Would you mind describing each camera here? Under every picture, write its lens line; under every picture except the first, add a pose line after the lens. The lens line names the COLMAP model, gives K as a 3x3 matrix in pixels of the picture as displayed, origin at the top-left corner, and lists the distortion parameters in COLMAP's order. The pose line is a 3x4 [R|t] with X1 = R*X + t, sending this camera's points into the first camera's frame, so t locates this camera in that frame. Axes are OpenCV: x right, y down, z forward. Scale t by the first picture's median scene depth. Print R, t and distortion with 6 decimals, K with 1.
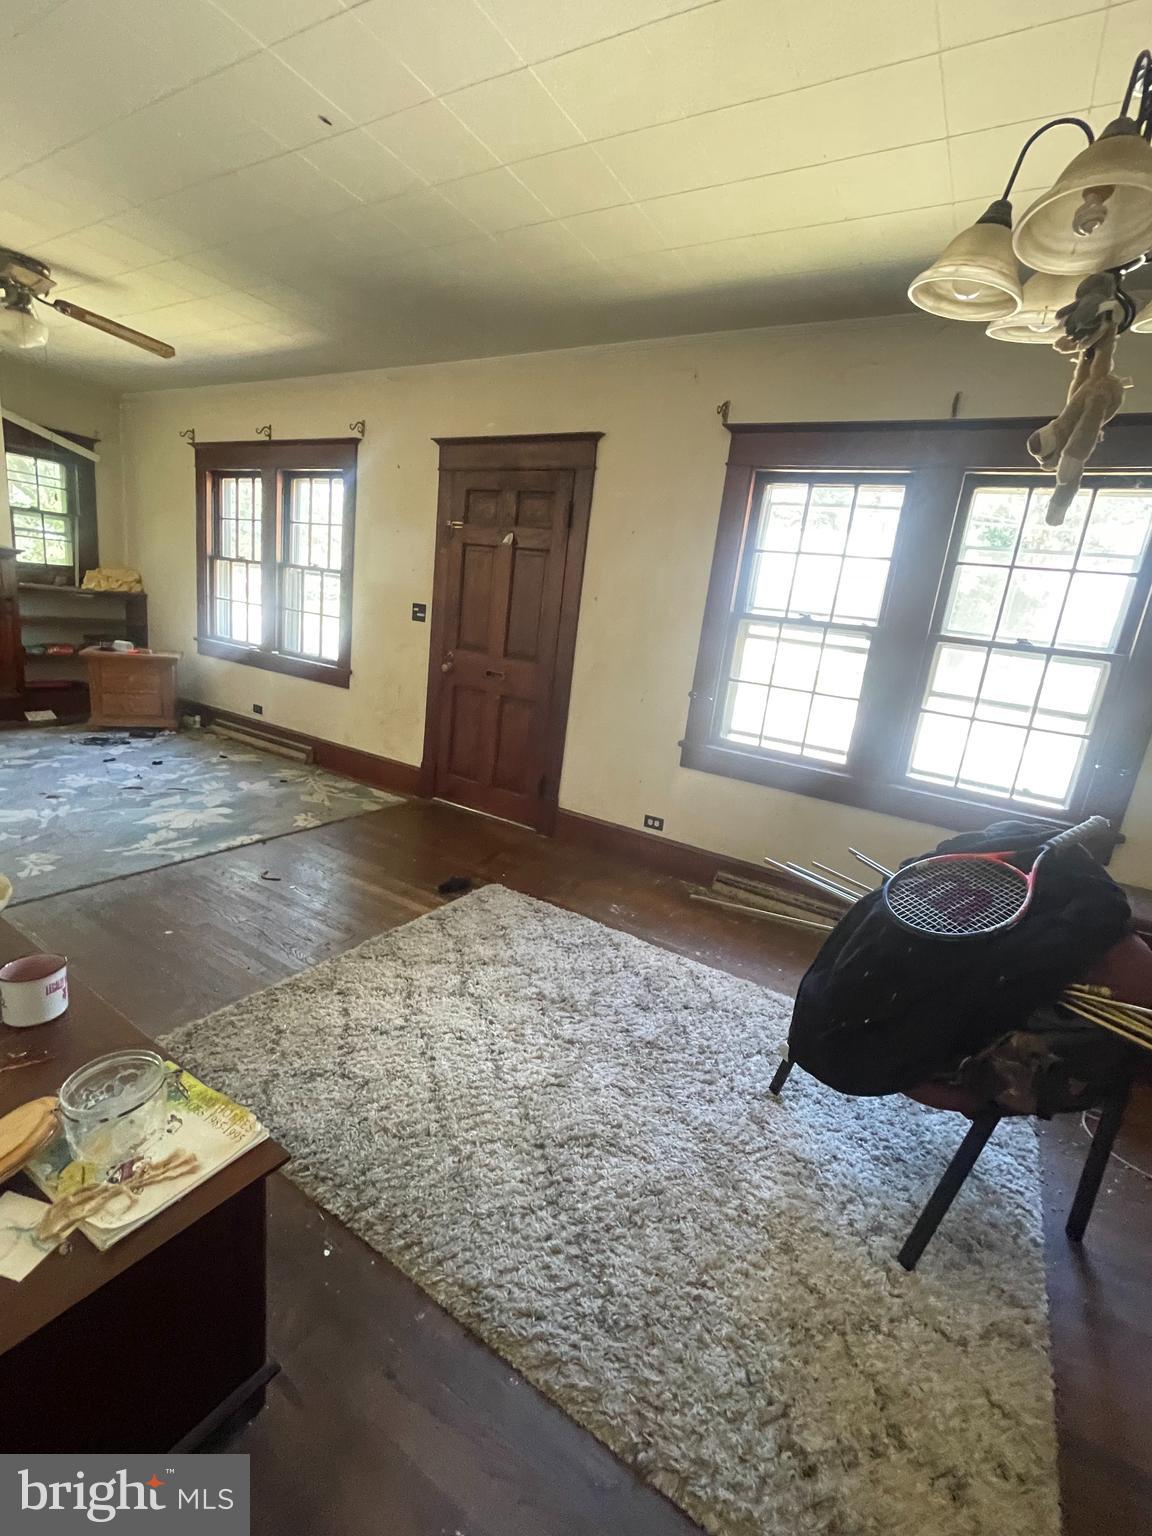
lens RADIAL K [[676.4, 0, 572.6], [0, 676.4, 765.5], [0, 0, 1]] dist [-0.000752, -0.000307]
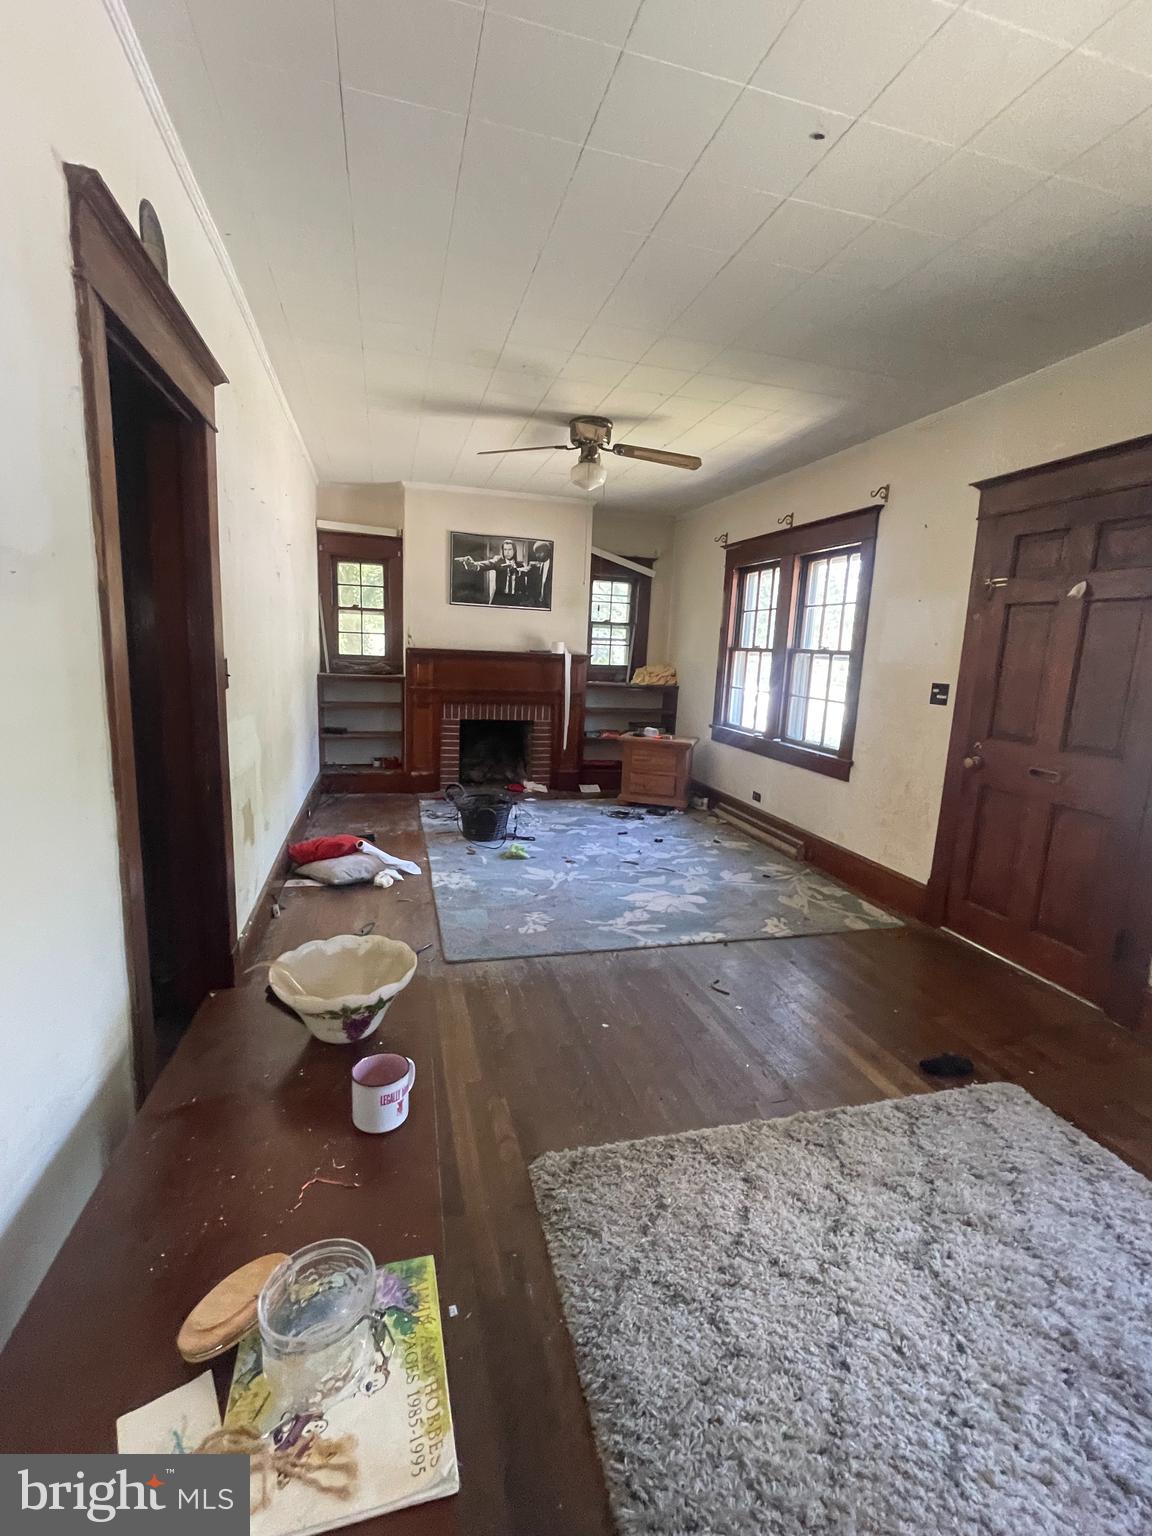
lens RADIAL K [[676.4, 0, 569.7], [0, 676.4, 762.8], [0, 0, 1]] dist [-0.000752, -0.000307]
pose [[0.725526, 0.037952, -0.687148, 0.013873], [-0.125141, 0.989107, -0.077500, -0.030809], [0.676722, 0.142219, 0.722372, 0.145655]]
